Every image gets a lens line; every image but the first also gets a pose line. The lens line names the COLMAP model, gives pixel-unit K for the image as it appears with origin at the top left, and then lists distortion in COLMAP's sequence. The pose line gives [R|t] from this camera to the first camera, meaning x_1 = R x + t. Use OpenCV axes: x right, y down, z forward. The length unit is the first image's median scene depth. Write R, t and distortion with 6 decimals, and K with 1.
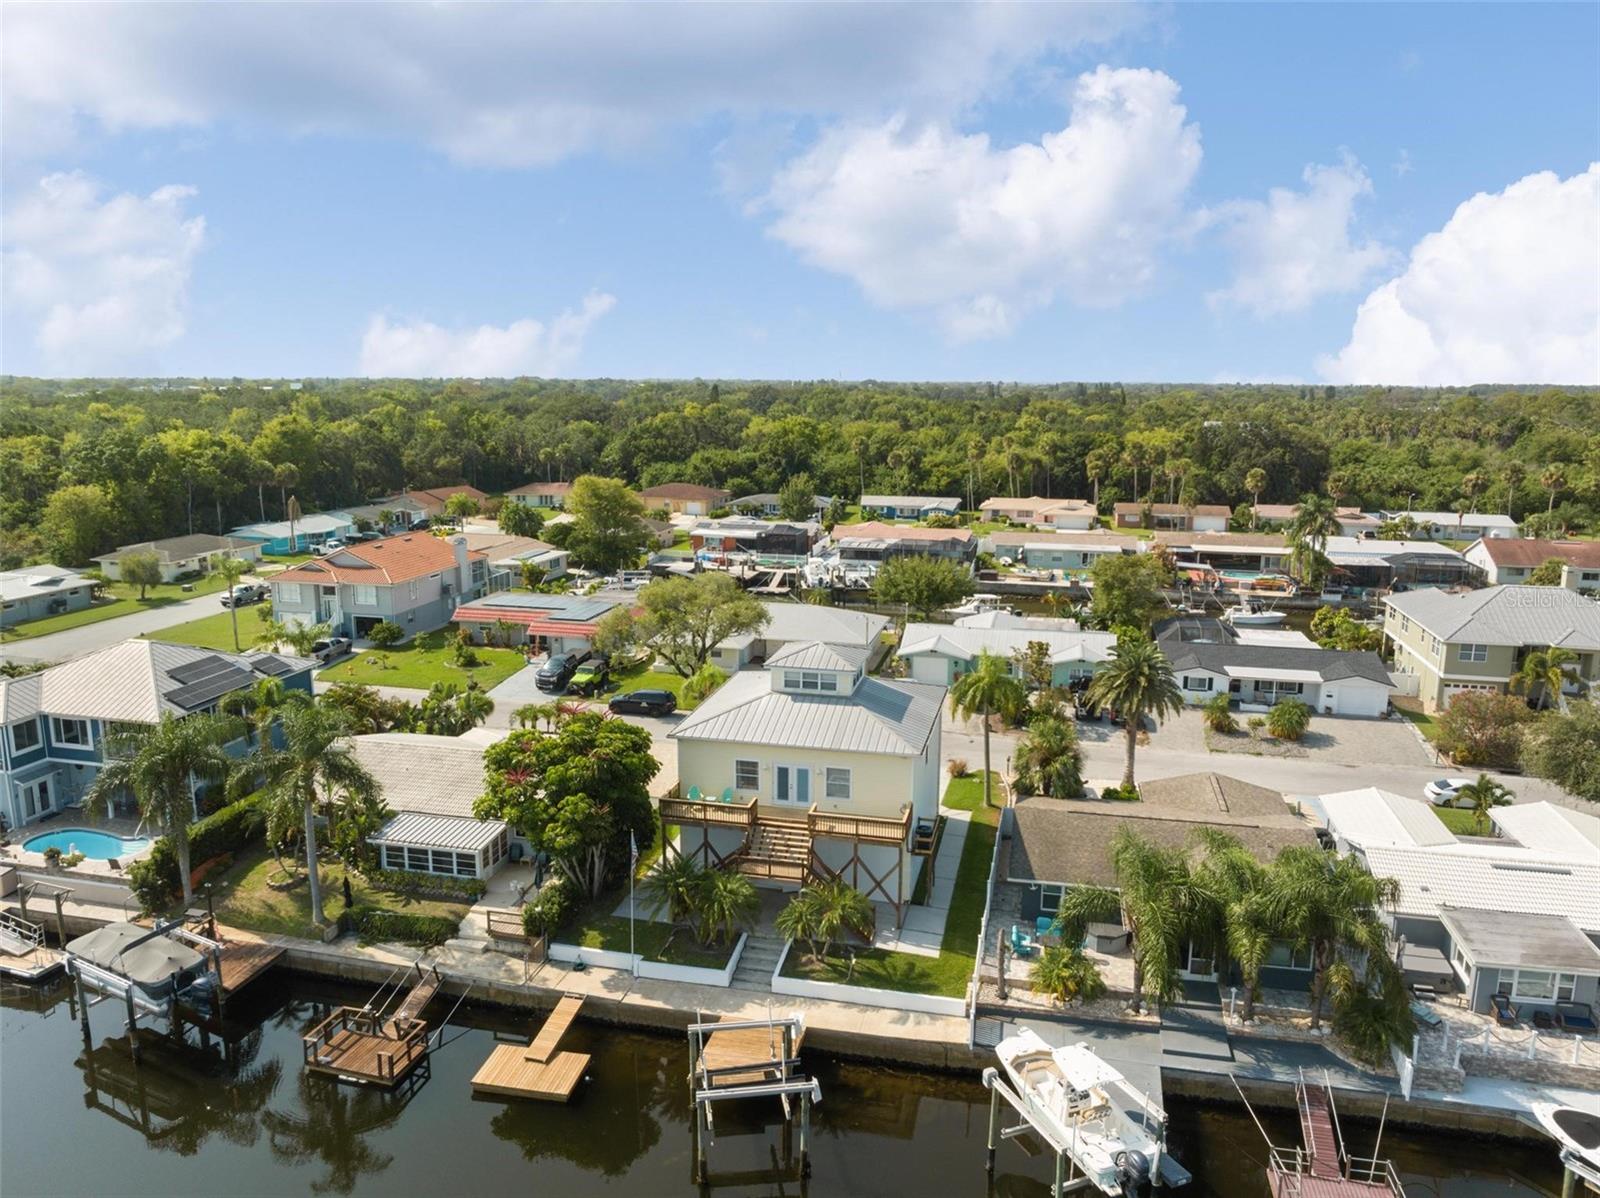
lens RADIAL K [[1132.6, 0, 806.5], [0, 1132.6, 593.3], [0, 0, 1]] dist [-0.030889, -0.002899]
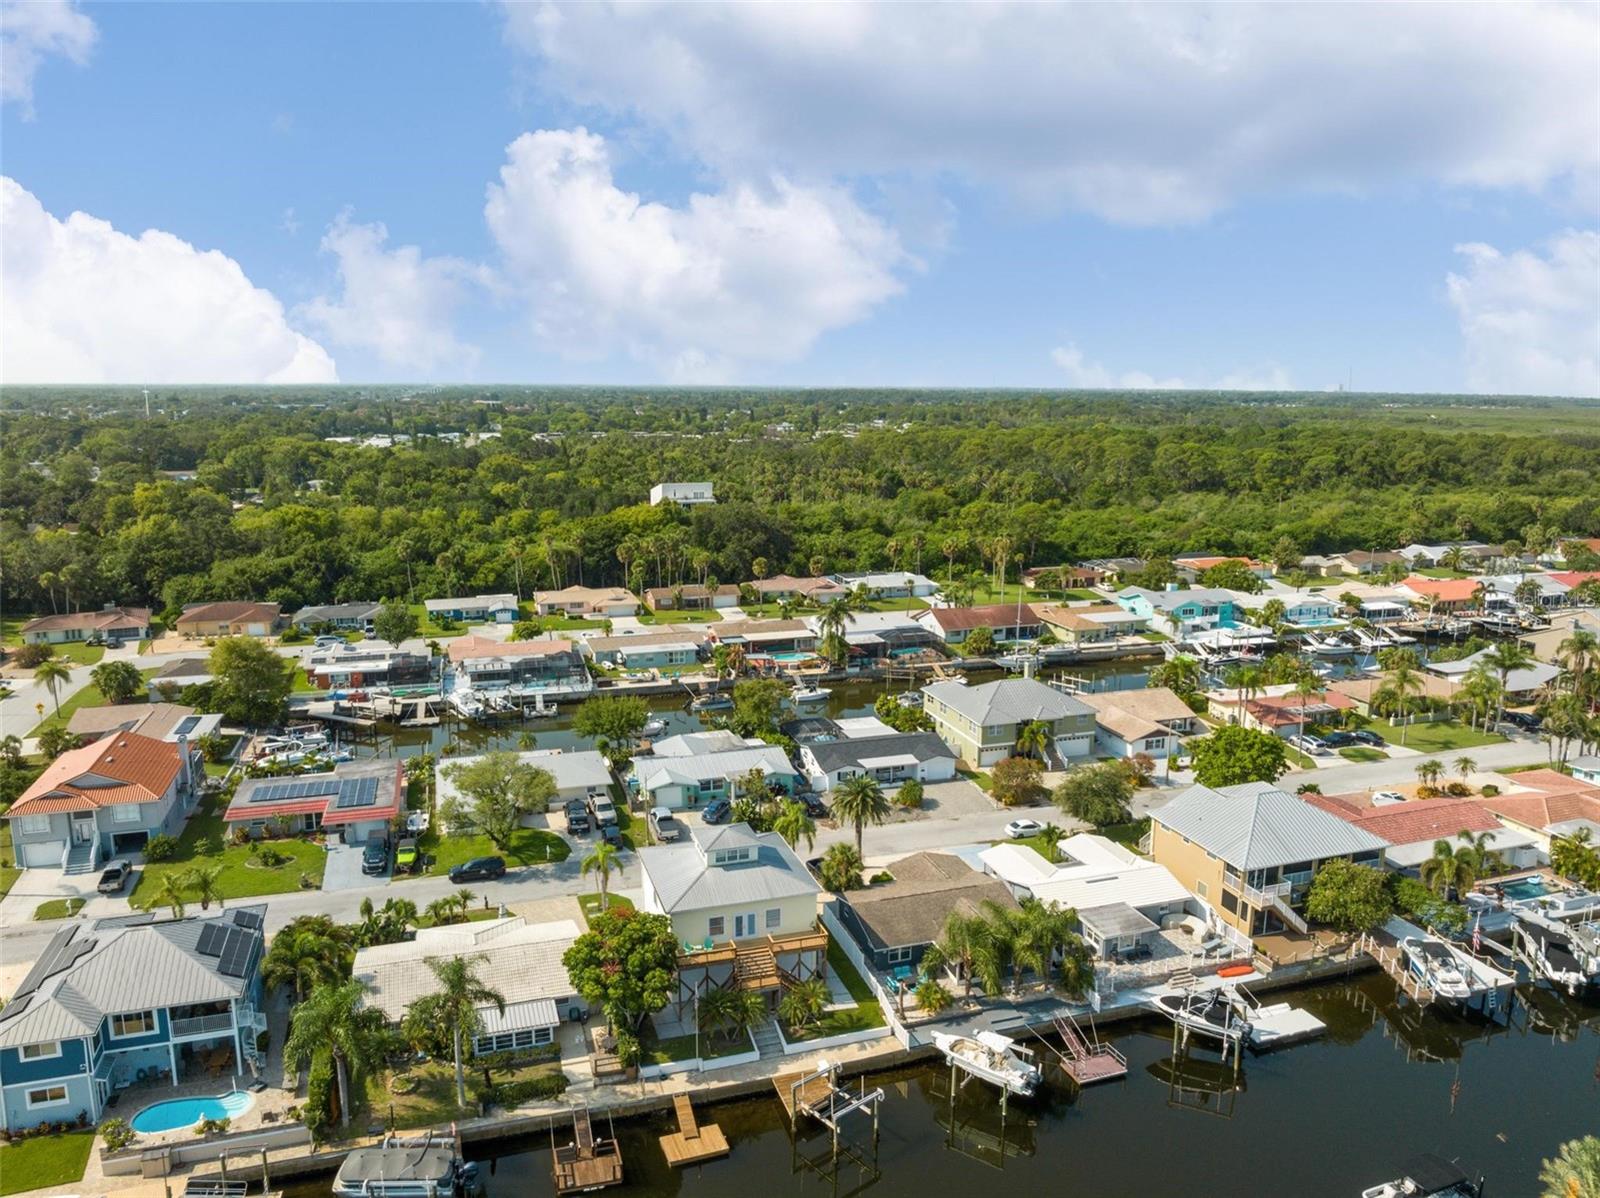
lens RADIAL K [[1132.6, 0, 806.5], [0, 1132.6, 593.3], [0, 0, 1]] dist [-0.030889, -0.002899]
pose [[0.854196, -0.095260, 0.511151, -0.729324], [0.093923, 0.995171, 0.028508, -0.344458], [-0.511398, 0.023657, 0.859018, -0.434889]]
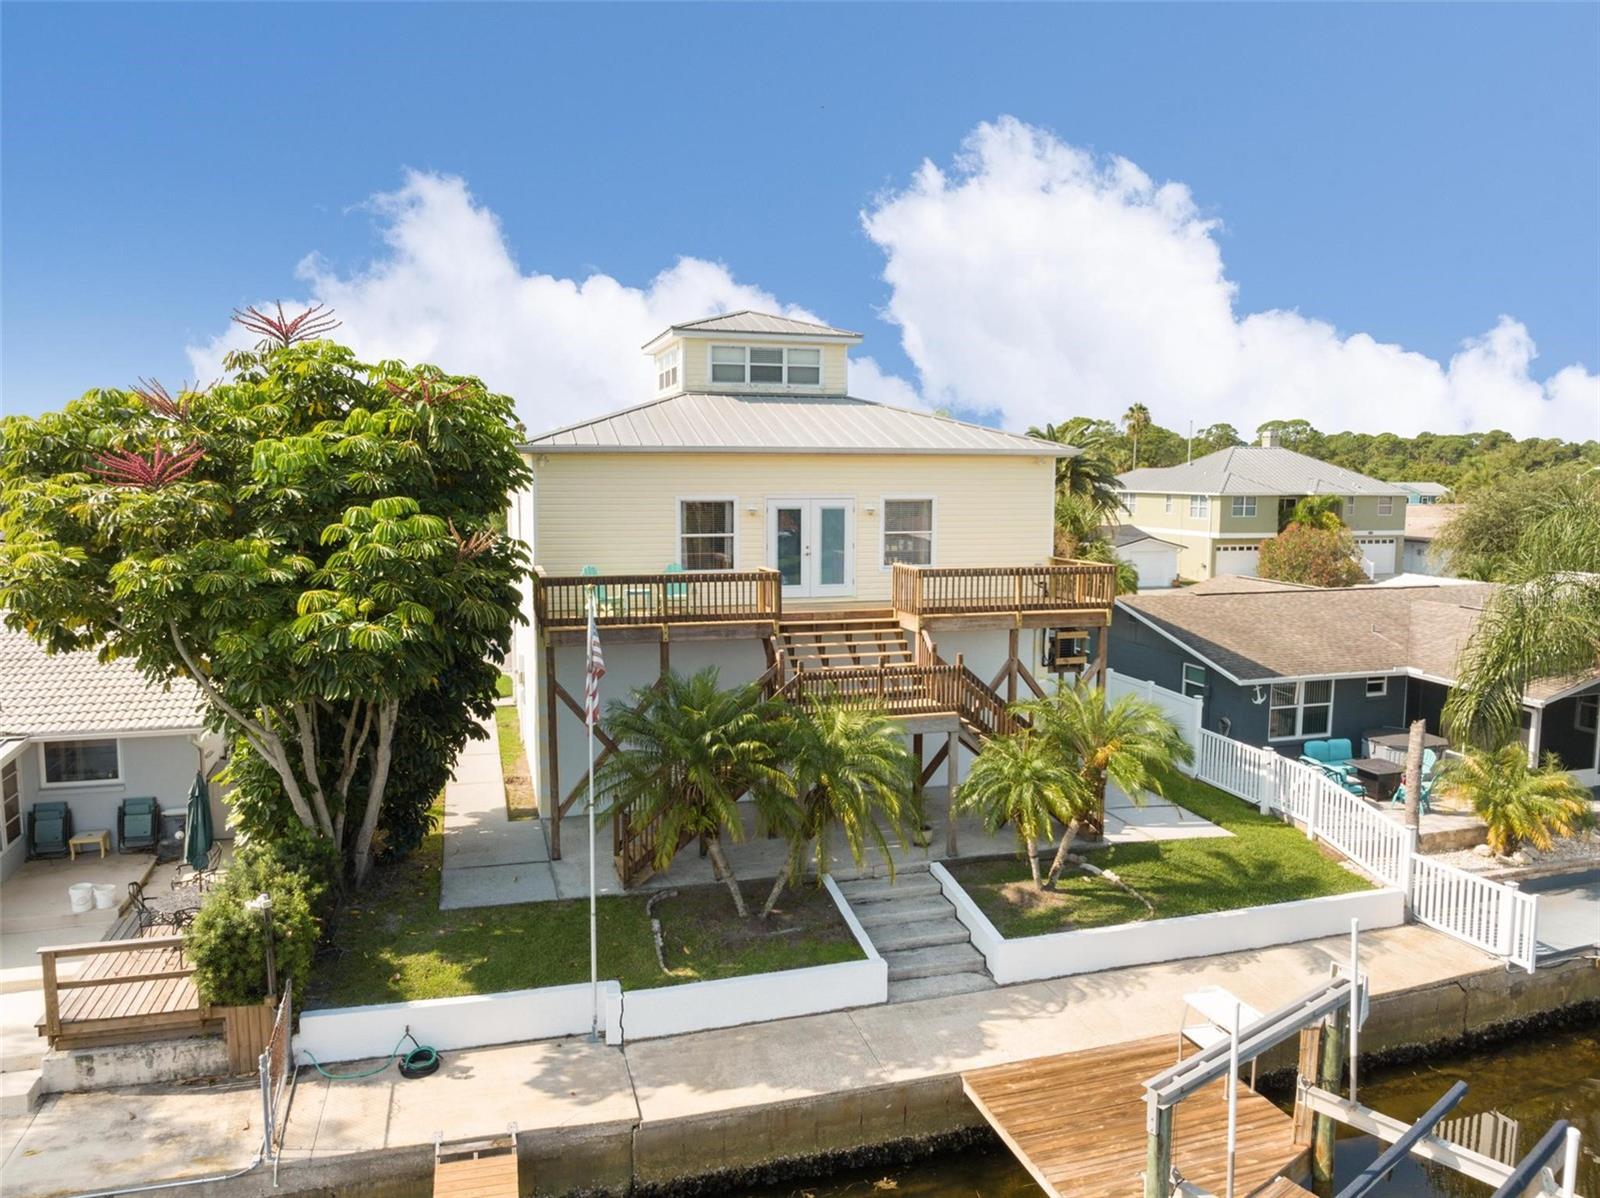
lens RADIAL K [[1132.6, 0, 806.5], [0, 1132.6, 593.3], [0, 0, 1]] dist [-0.030889, -0.002899]
pose [[0.867693, -0.054621, 0.494090, -0.243026], [0.093232, 0.994188, -0.053824, 0.217938], [-0.488279, 0.092767, 0.867743, 0.634625]]
